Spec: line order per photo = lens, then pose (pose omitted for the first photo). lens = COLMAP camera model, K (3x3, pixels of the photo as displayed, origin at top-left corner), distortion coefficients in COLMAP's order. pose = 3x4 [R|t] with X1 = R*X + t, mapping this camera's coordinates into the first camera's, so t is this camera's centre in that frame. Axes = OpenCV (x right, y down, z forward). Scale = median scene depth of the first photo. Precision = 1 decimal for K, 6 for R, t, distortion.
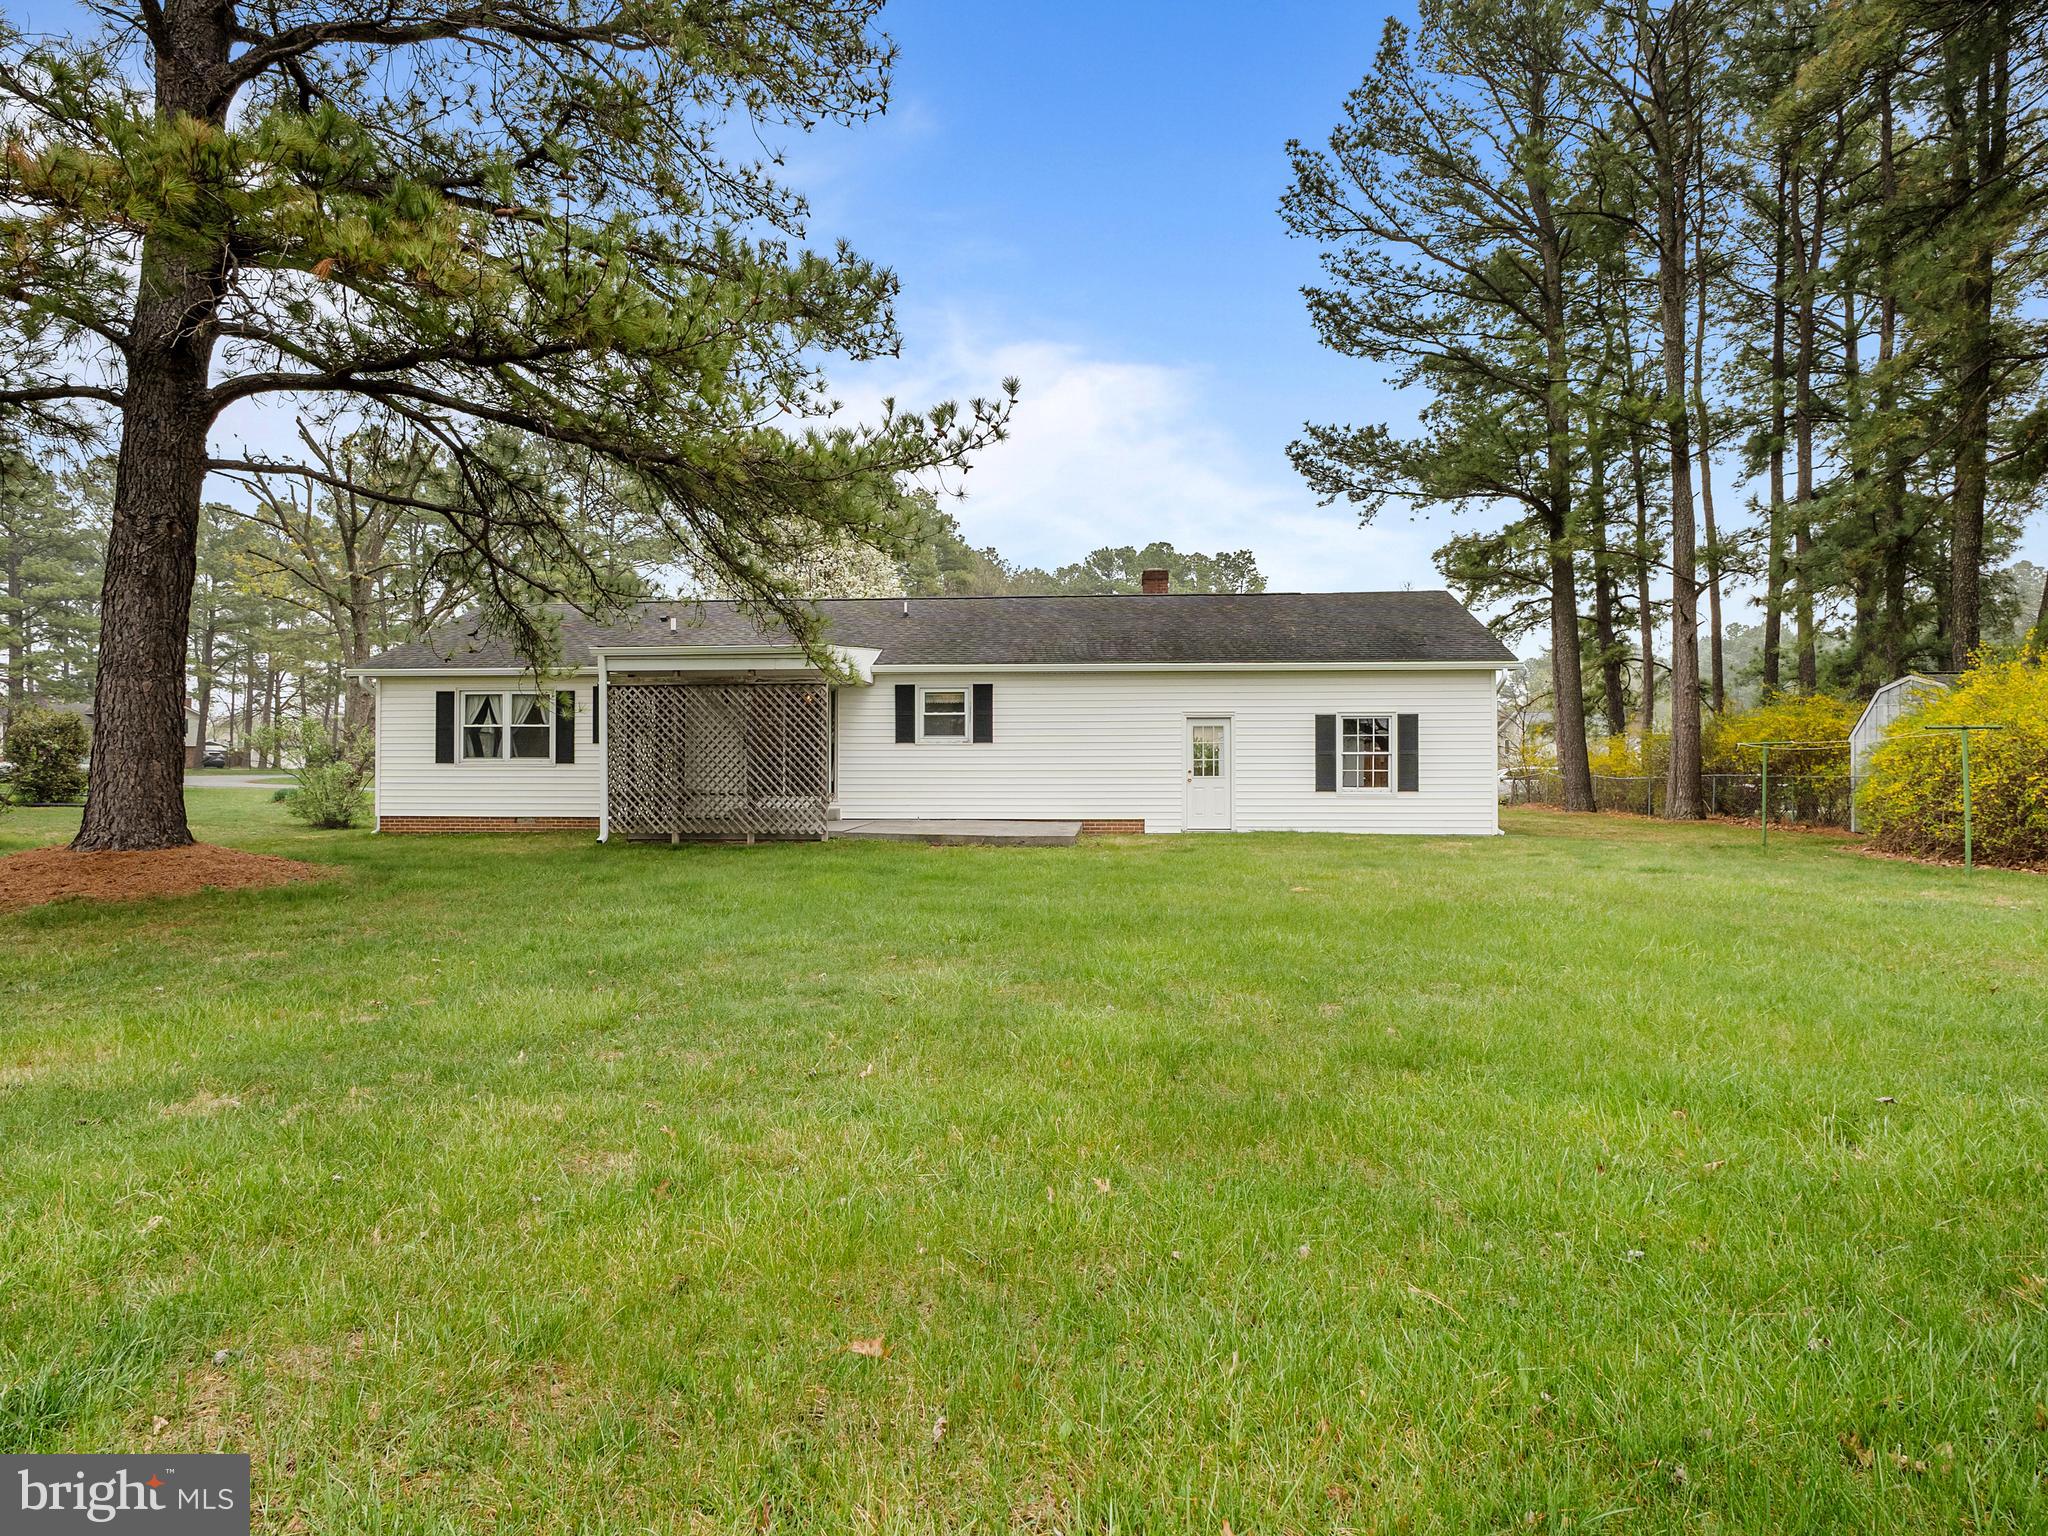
lens RADIAL K [[1157.5, 0, 1028.0], [0, 1157.5, 764.3], [0, 0, 1]] dist [-0.002238, 0.002023]
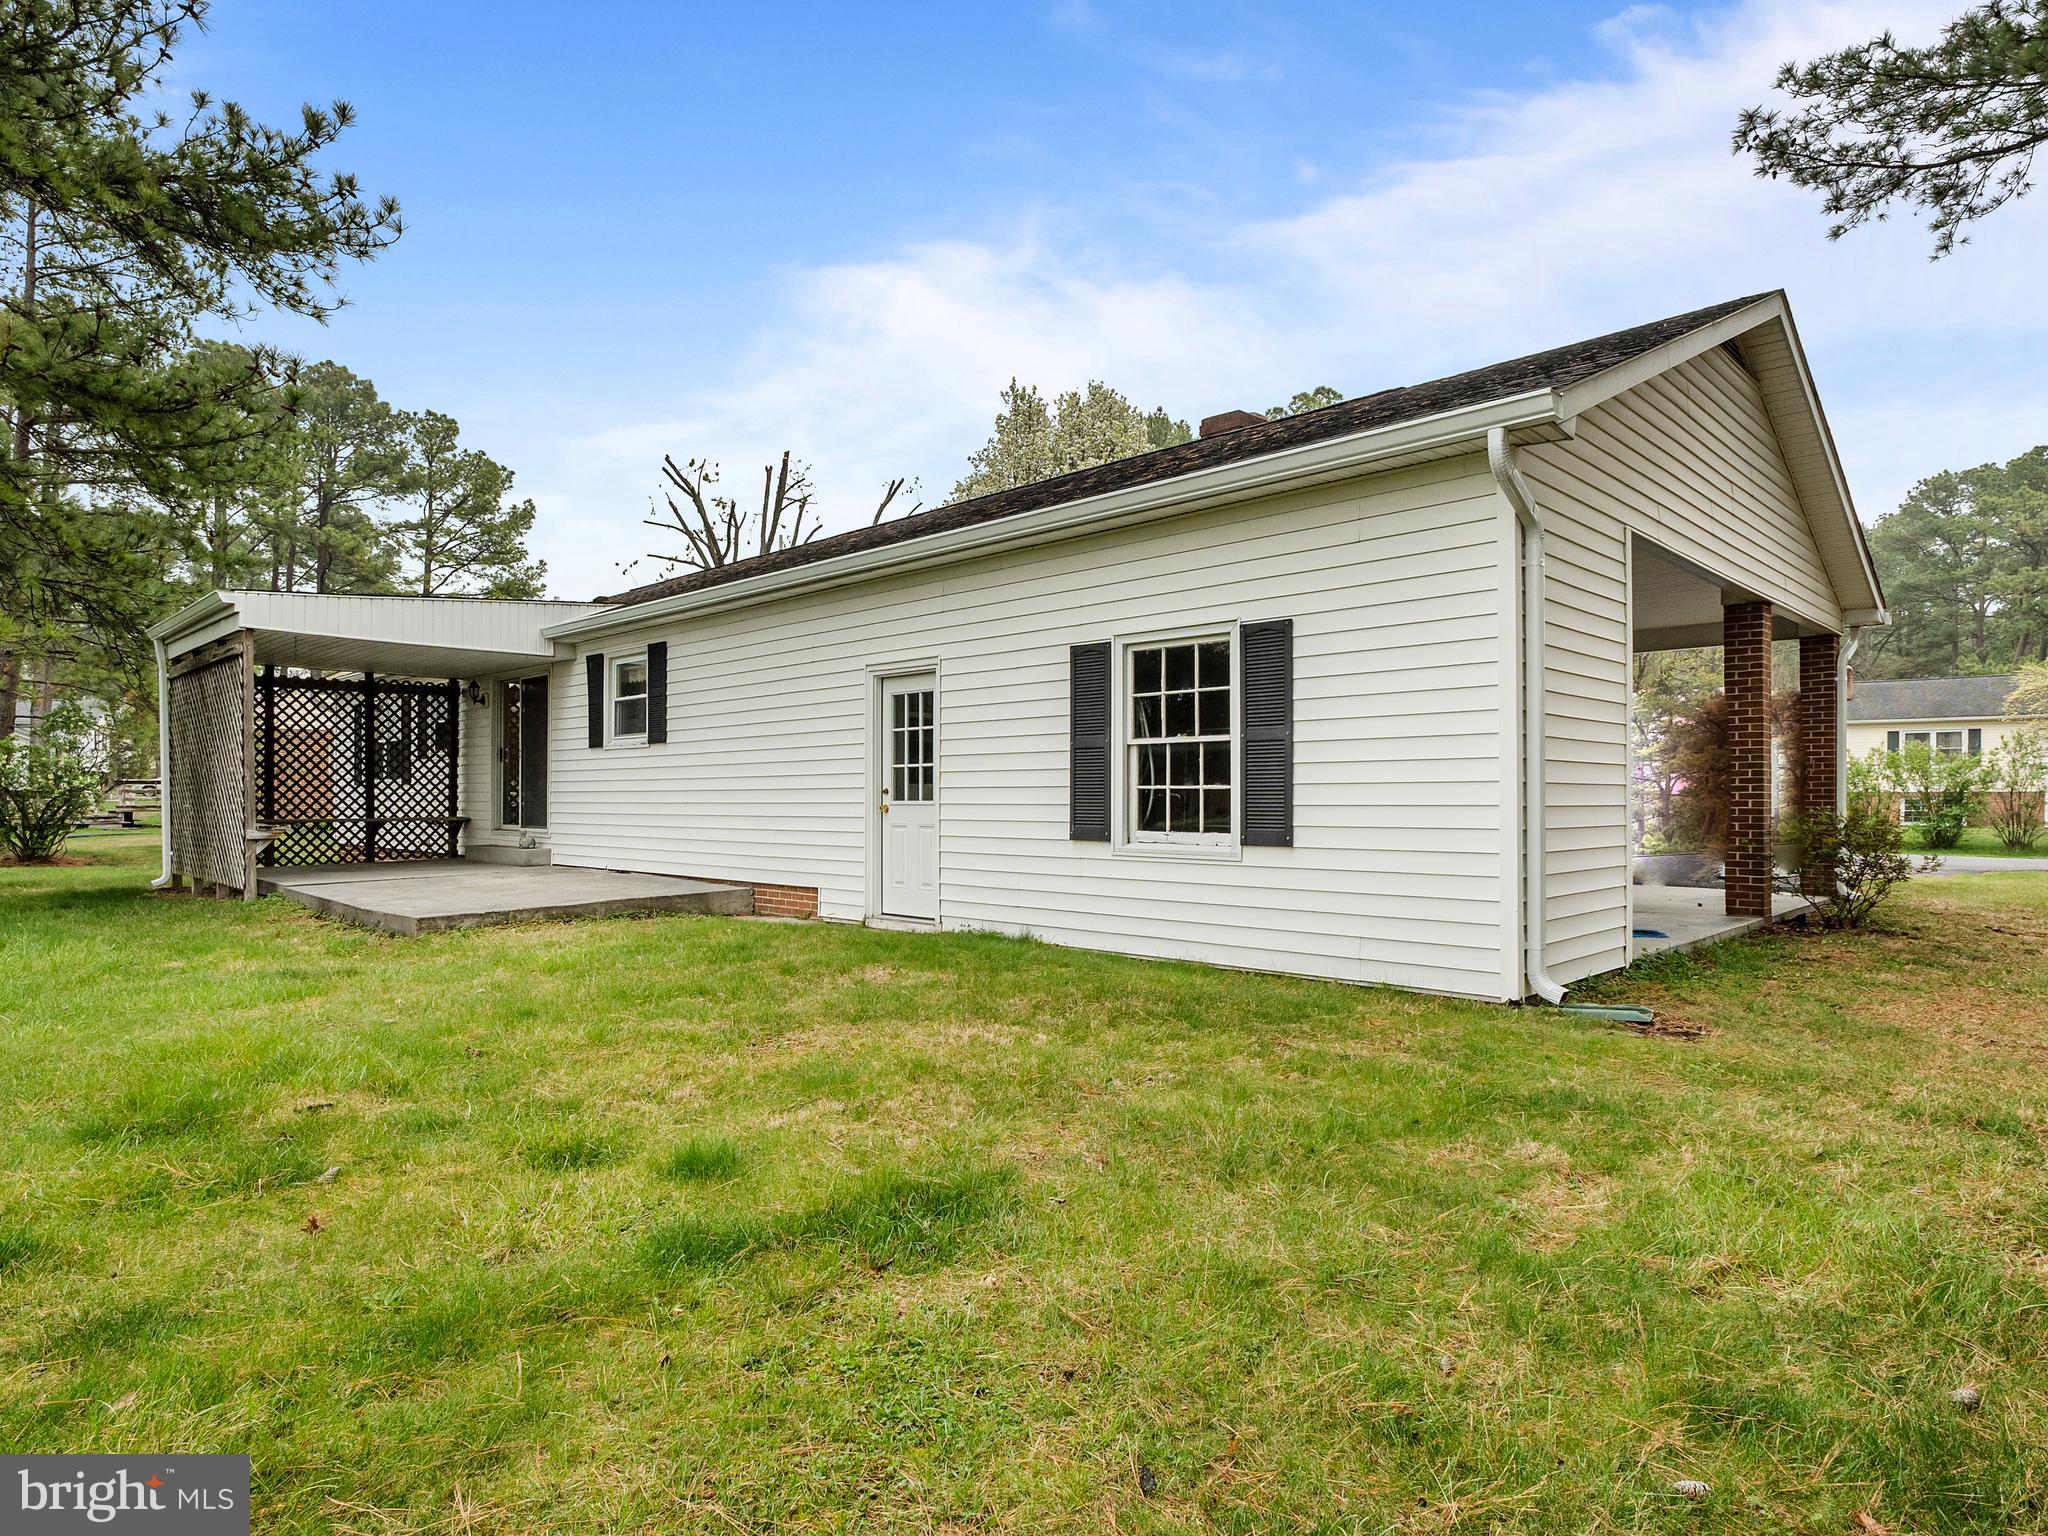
lens RADIAL K [[1168.7, 0, 1029.4], [0, 1168.7, 803.5], [0, 0, 1]] dist [-0.007076, 0.007352]
pose [[0.771297, 0.003958, -0.636463, 0.481582], [0.001964, 0.999961, 0.008598, 0.007191], [0.636472, -0.007882, 0.771259, 0.664264]]
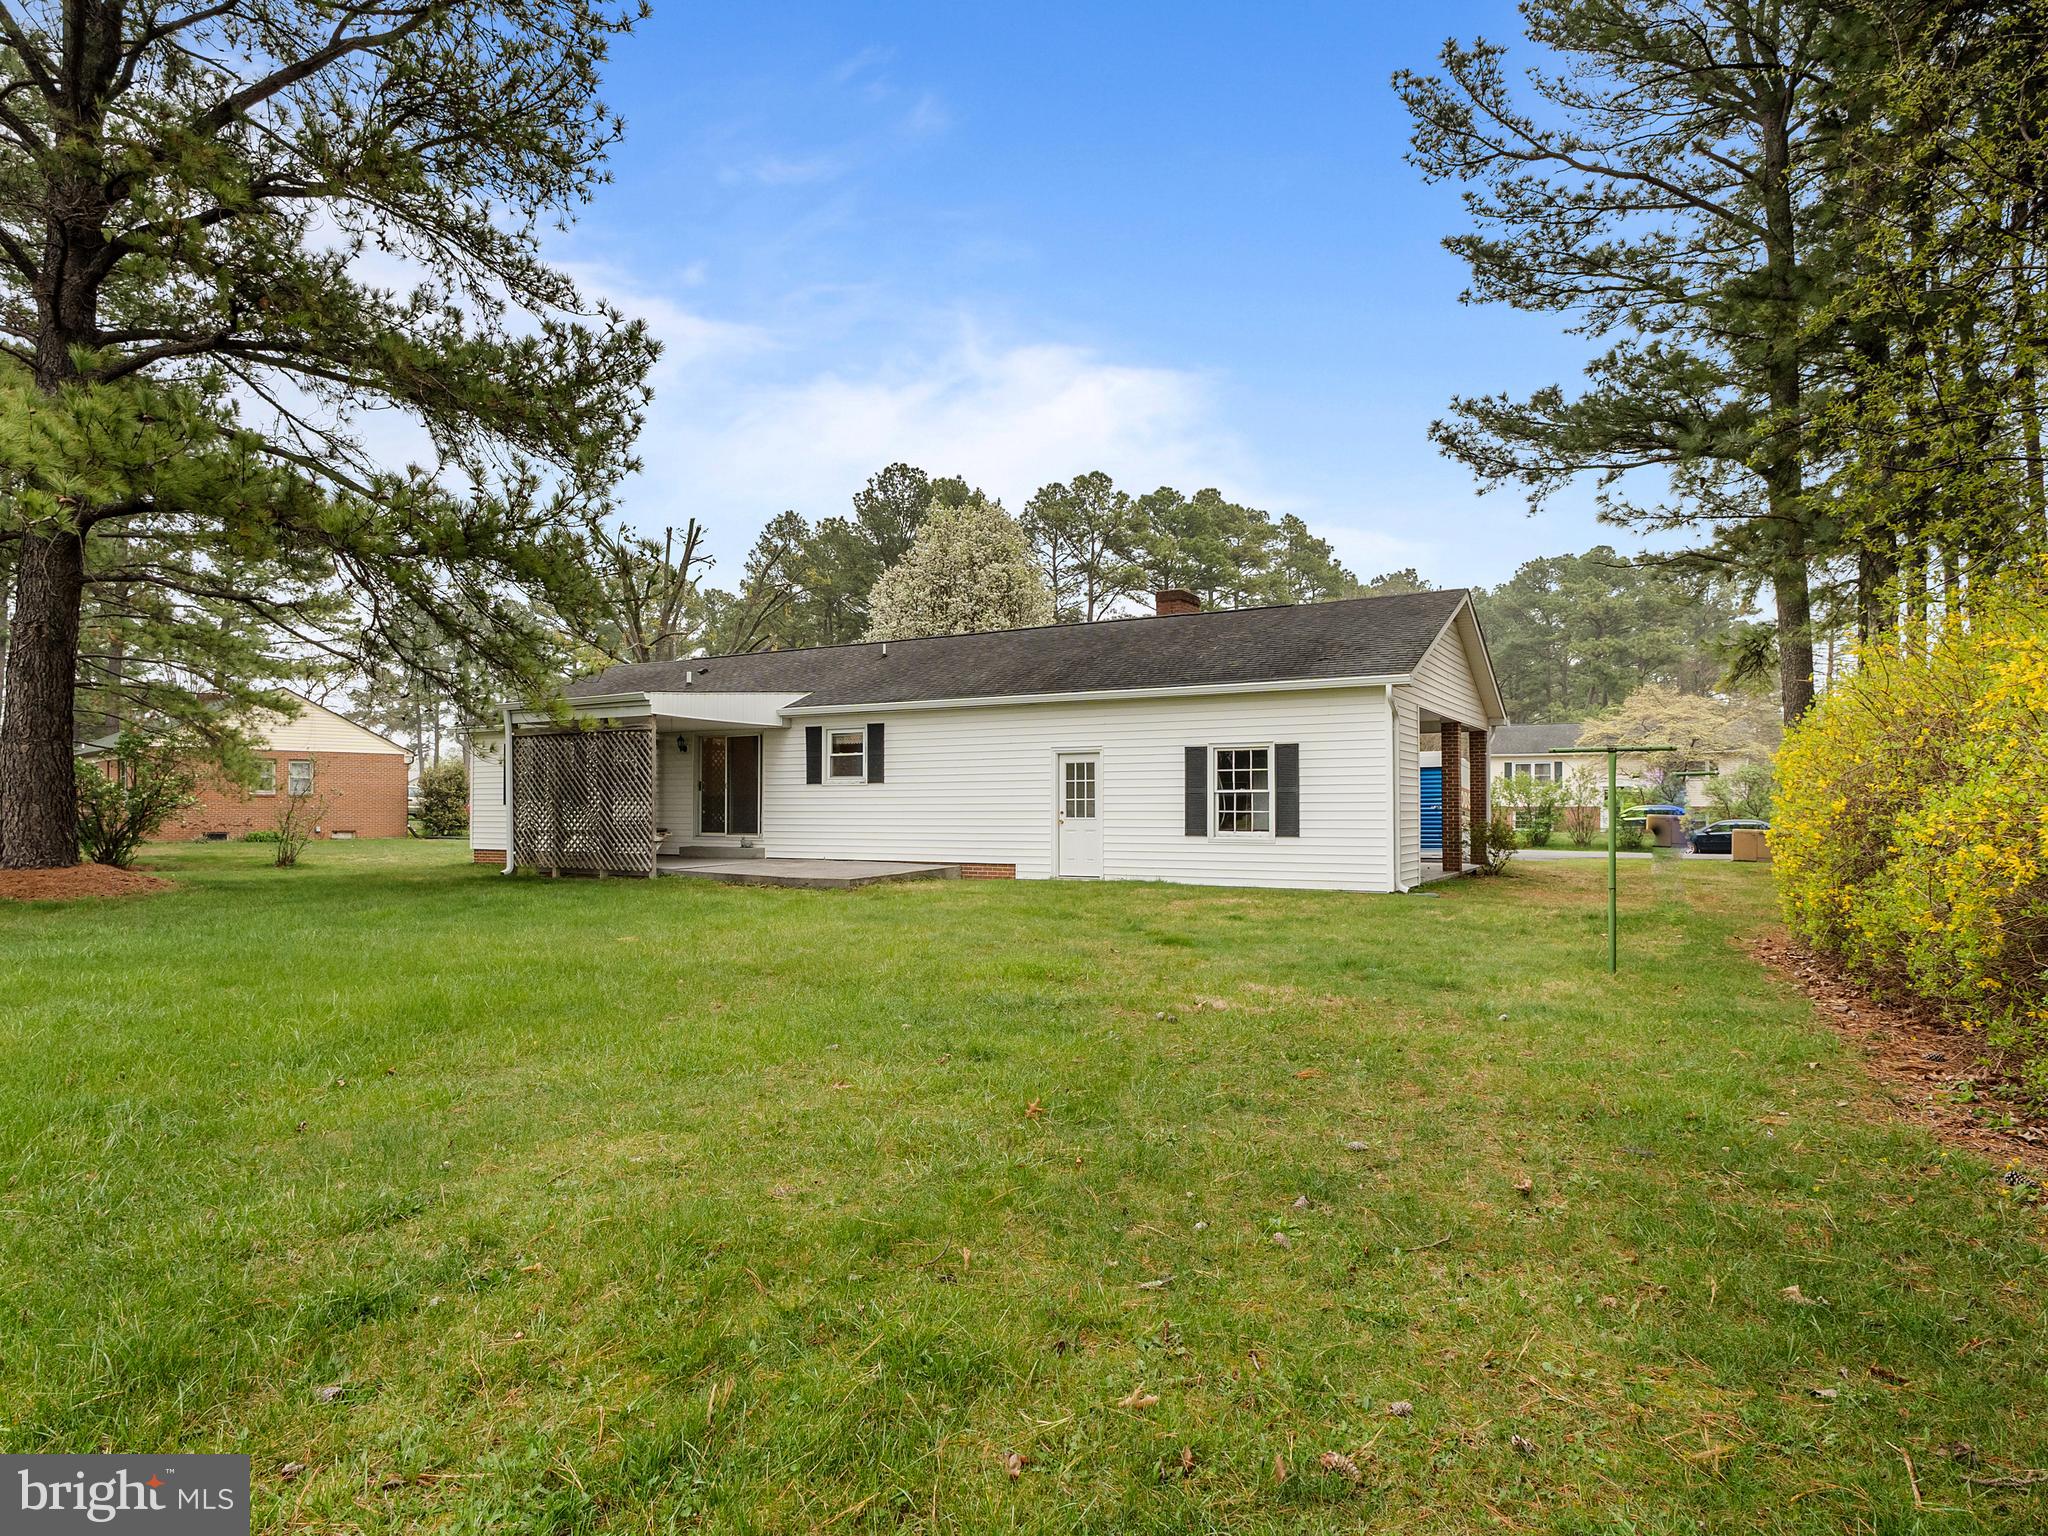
lens RADIAL K [[1168.7, 0, 1029.4], [0, 1168.7, 803.5], [0, 0, 1]] dist [-0.007076, 0.007352]
pose [[0.904627, -0.002104, -0.426199, 0.503640], [0.001982, 0.999998, -0.000729, -0.000269], [0.426199, -0.000186, 0.904629, 0.155052]]
